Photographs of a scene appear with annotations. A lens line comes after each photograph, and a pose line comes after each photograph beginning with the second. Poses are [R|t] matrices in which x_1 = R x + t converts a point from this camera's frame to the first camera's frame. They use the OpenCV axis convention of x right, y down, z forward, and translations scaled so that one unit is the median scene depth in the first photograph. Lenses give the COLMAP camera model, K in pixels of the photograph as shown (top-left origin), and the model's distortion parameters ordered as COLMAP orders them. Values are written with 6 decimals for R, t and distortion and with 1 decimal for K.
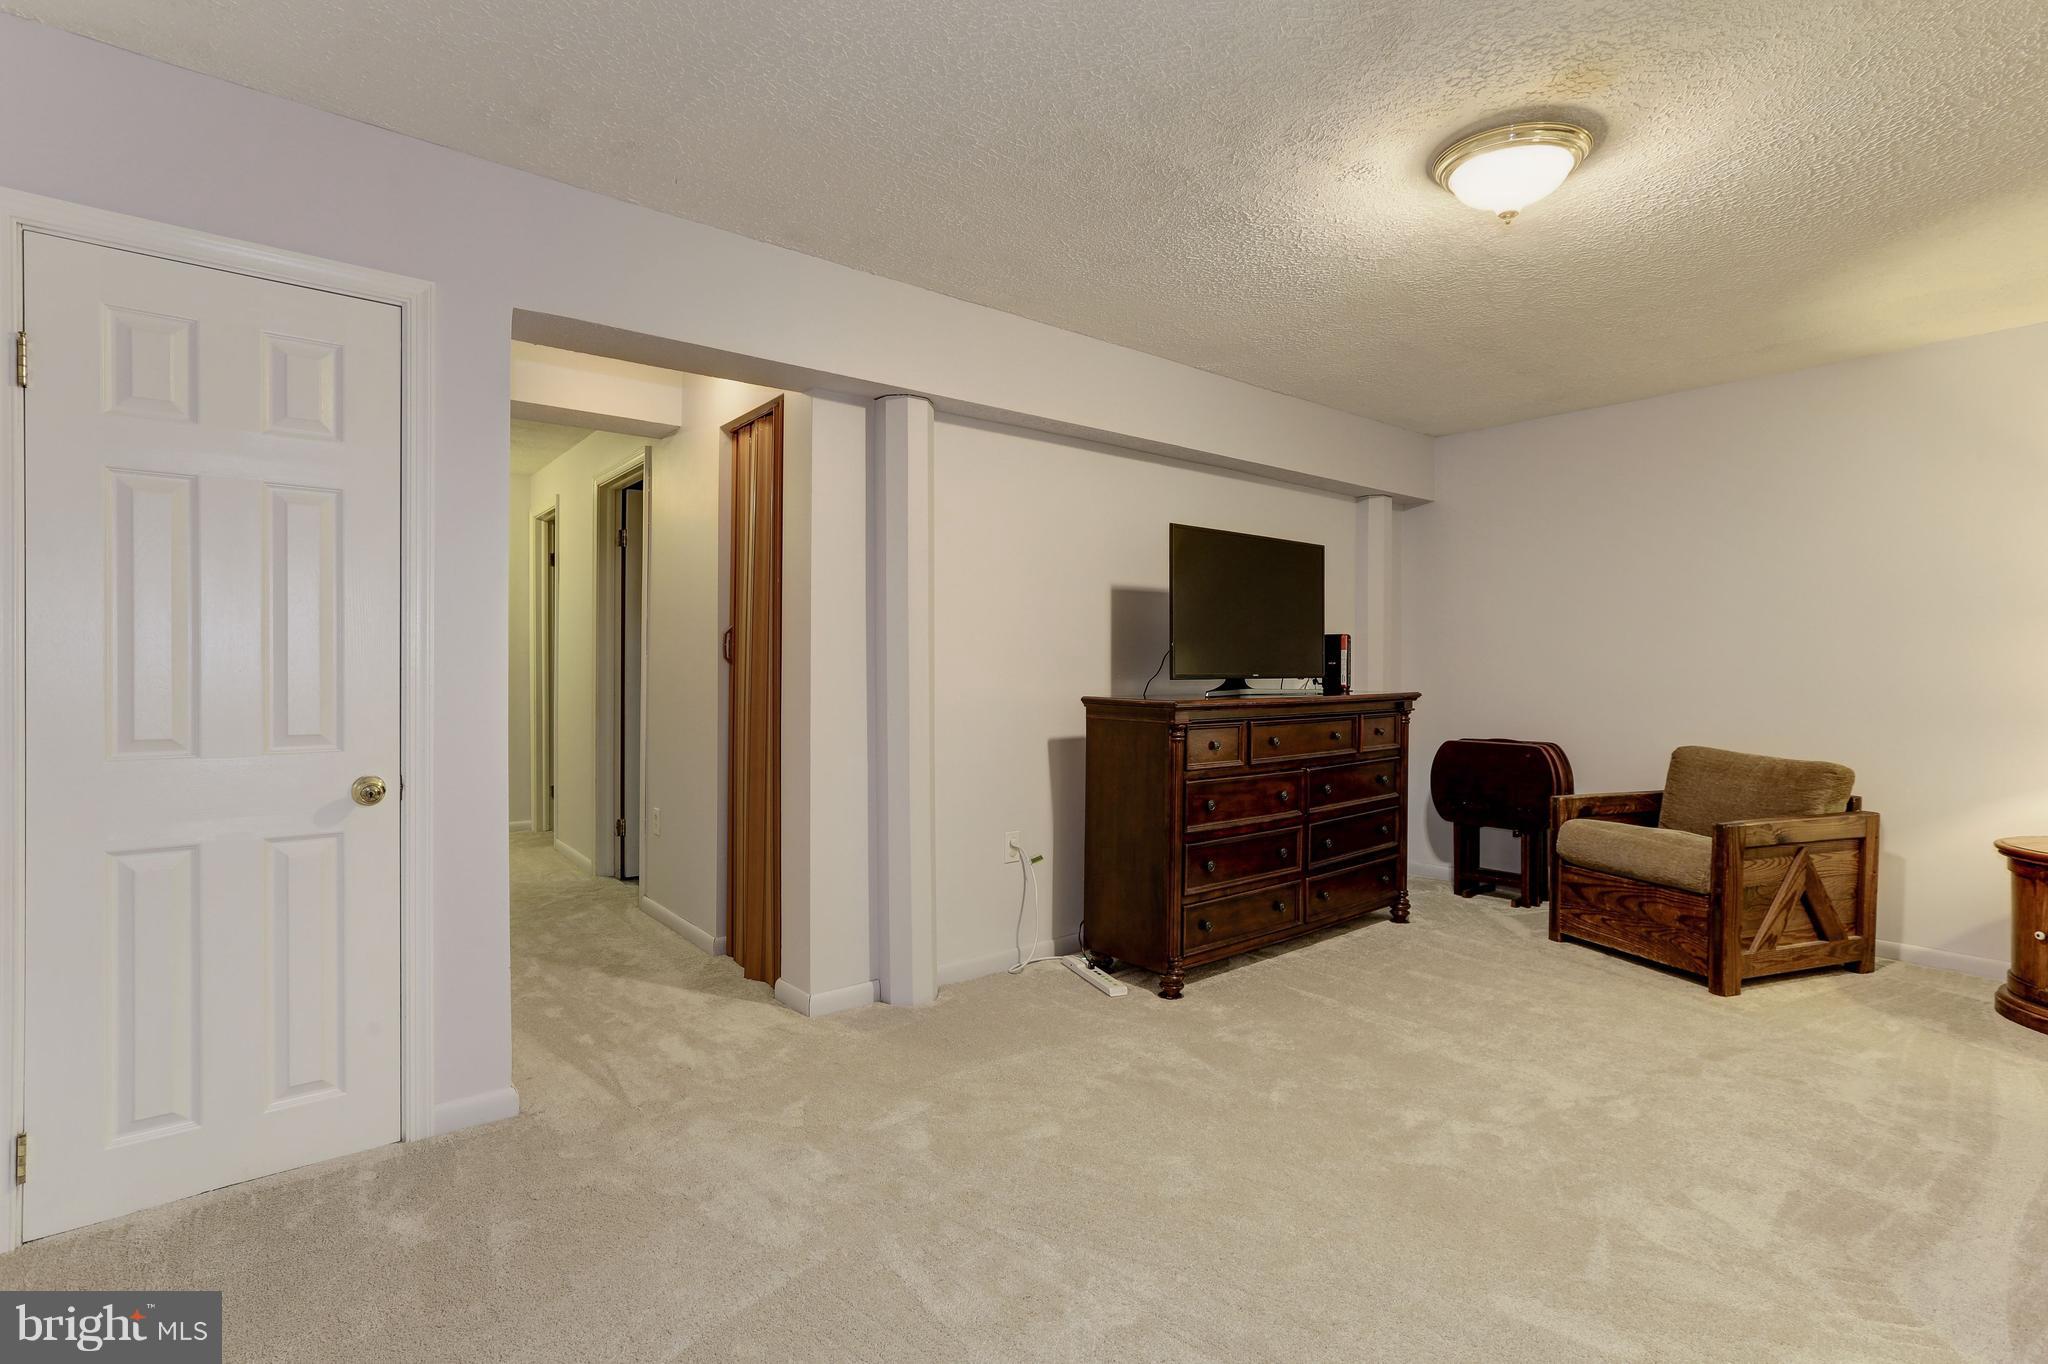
lens RADIAL K [[958.8, 0, 1057.5], [0, 958.8, 686.9], [0, 0, 1]] dist [-0.002137, 0.010581]
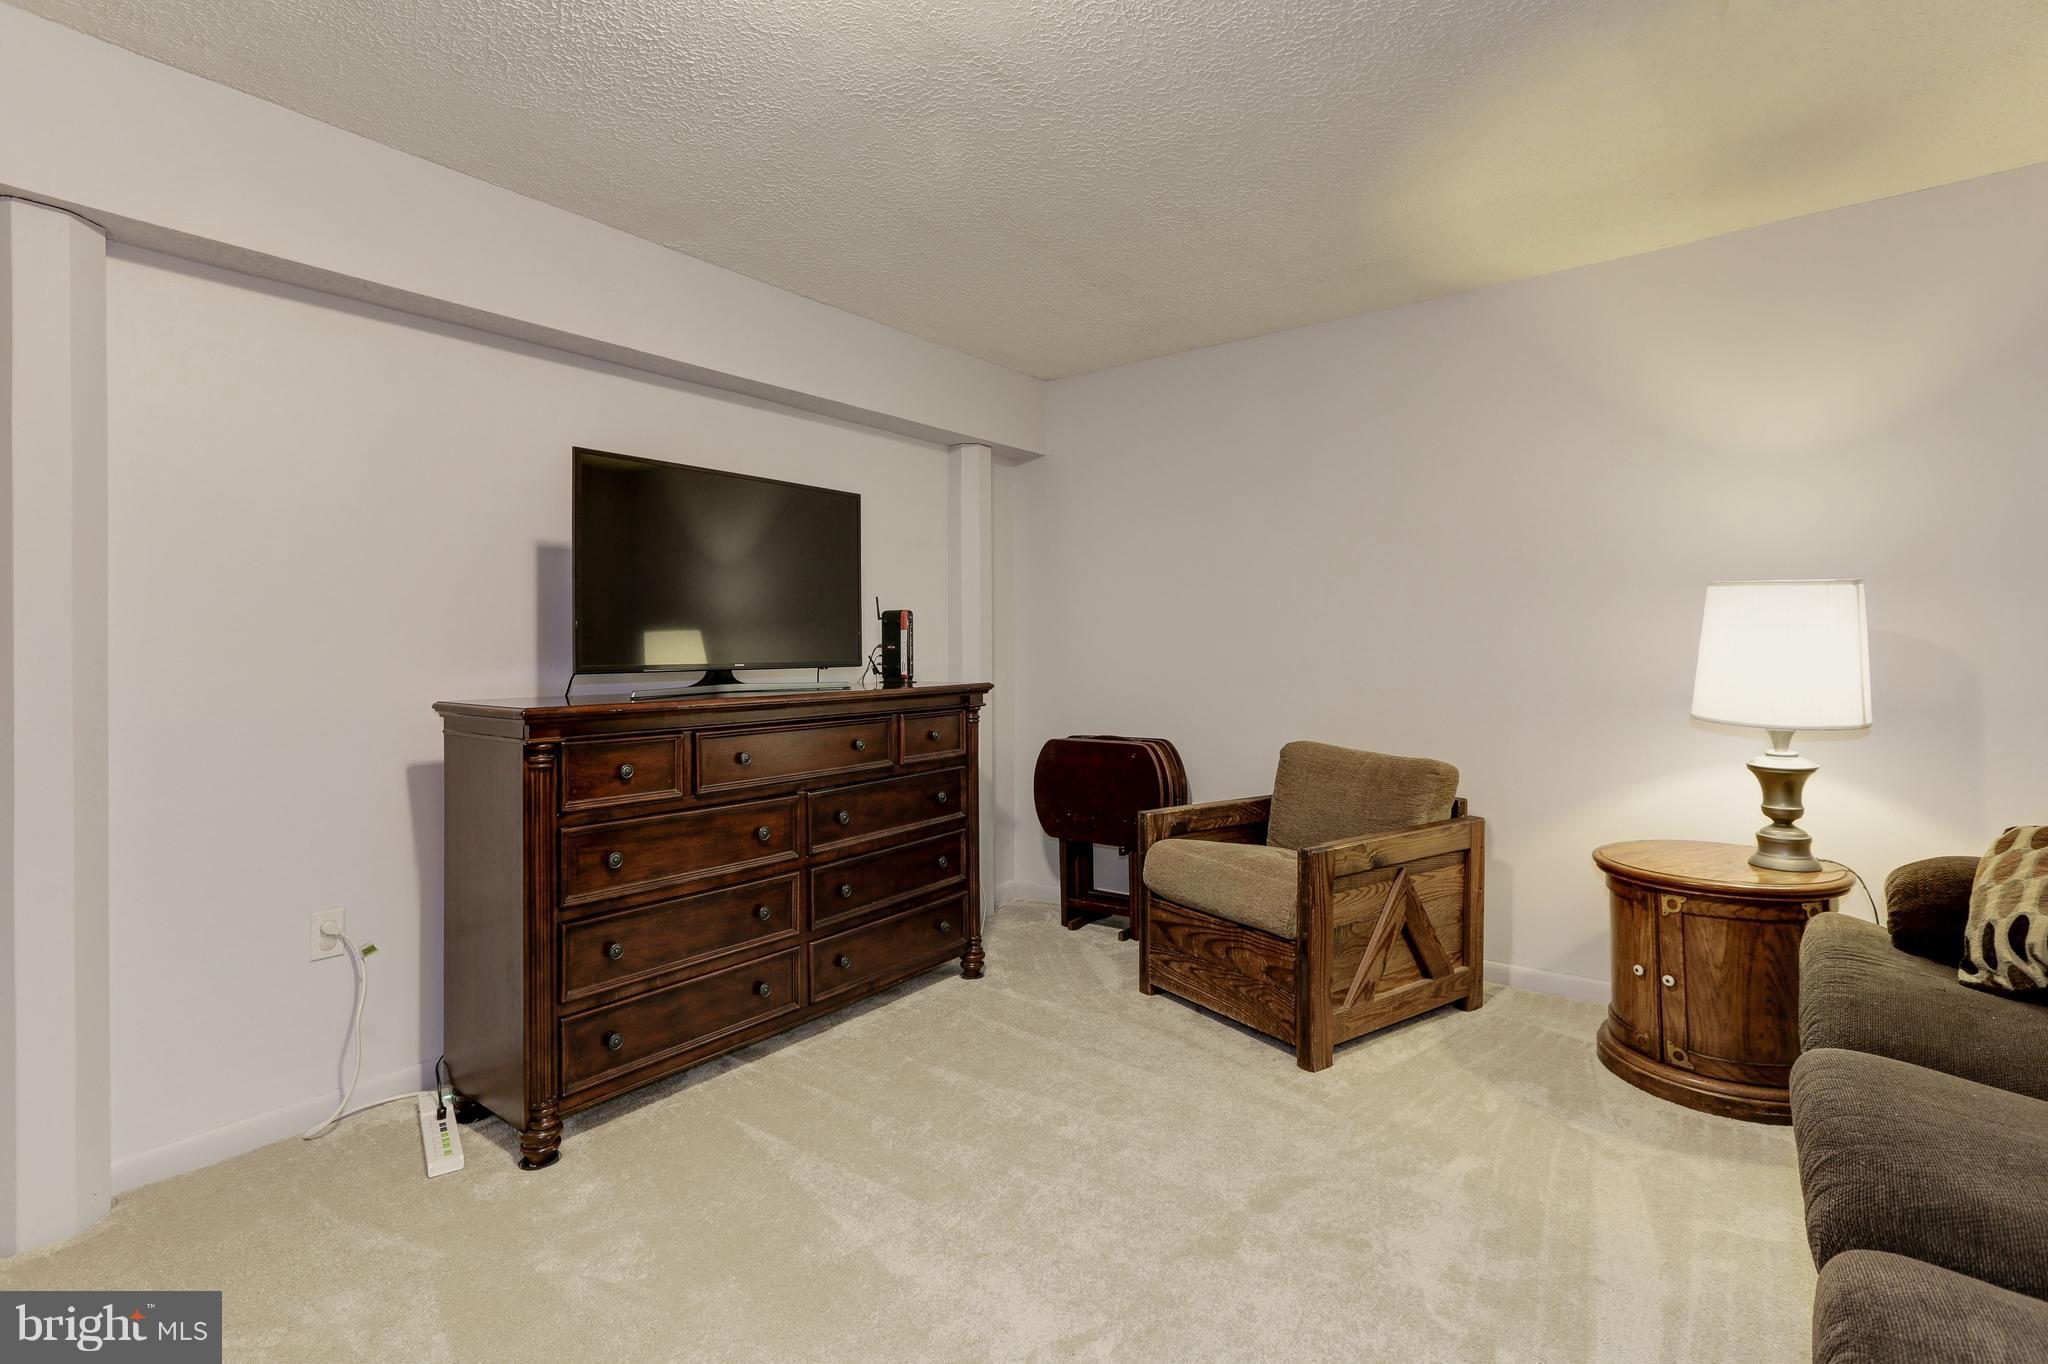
lens RADIAL K [[944.5, 0, 1026.5], [0, 944.5, 643.9], [0, 0, 1]] dist [-0.032351, 0.016900]
pose [[0.976177, -0.008375, 0.216813, 0.286363], [0.014858, 0.999489, -0.028284, -0.004937], [-0.216466, 0.030832, 0.975803, 0.281033]]
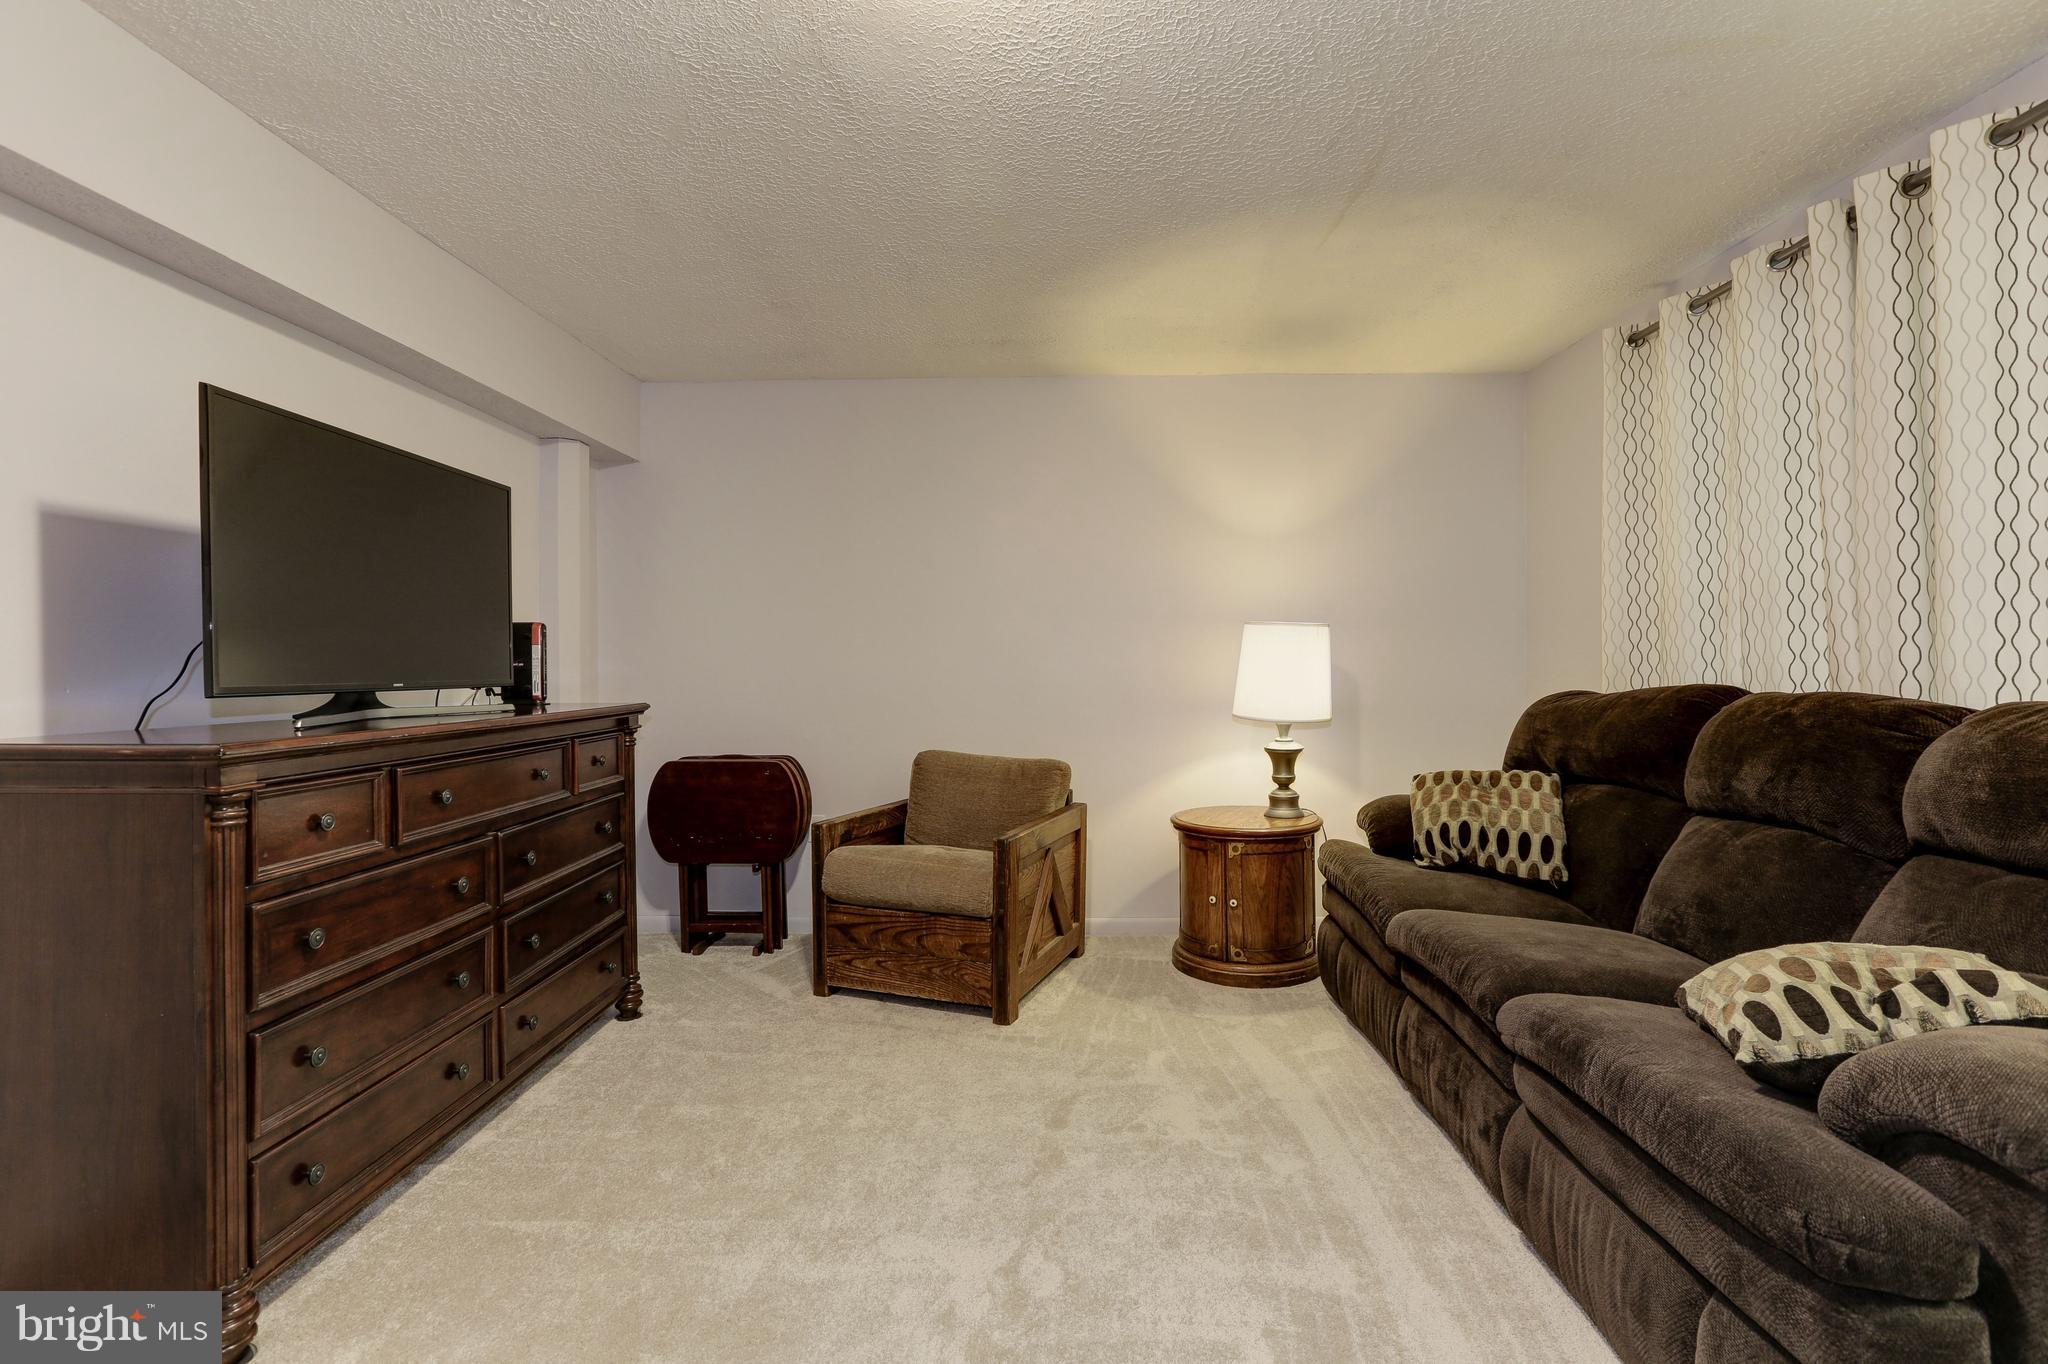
lens RADIAL K [[926.4, 0, 1031.0], [0, 926.4, 680.5], [0, 0, 1]] dist [-0.042669, 0.020359]
pose [[0.661658, -0.015767, 0.749640, 0.048548], [0.022255, 0.999751, 0.001386, -0.007478], [-0.749476, 0.015766, 0.661844, 0.368735]]
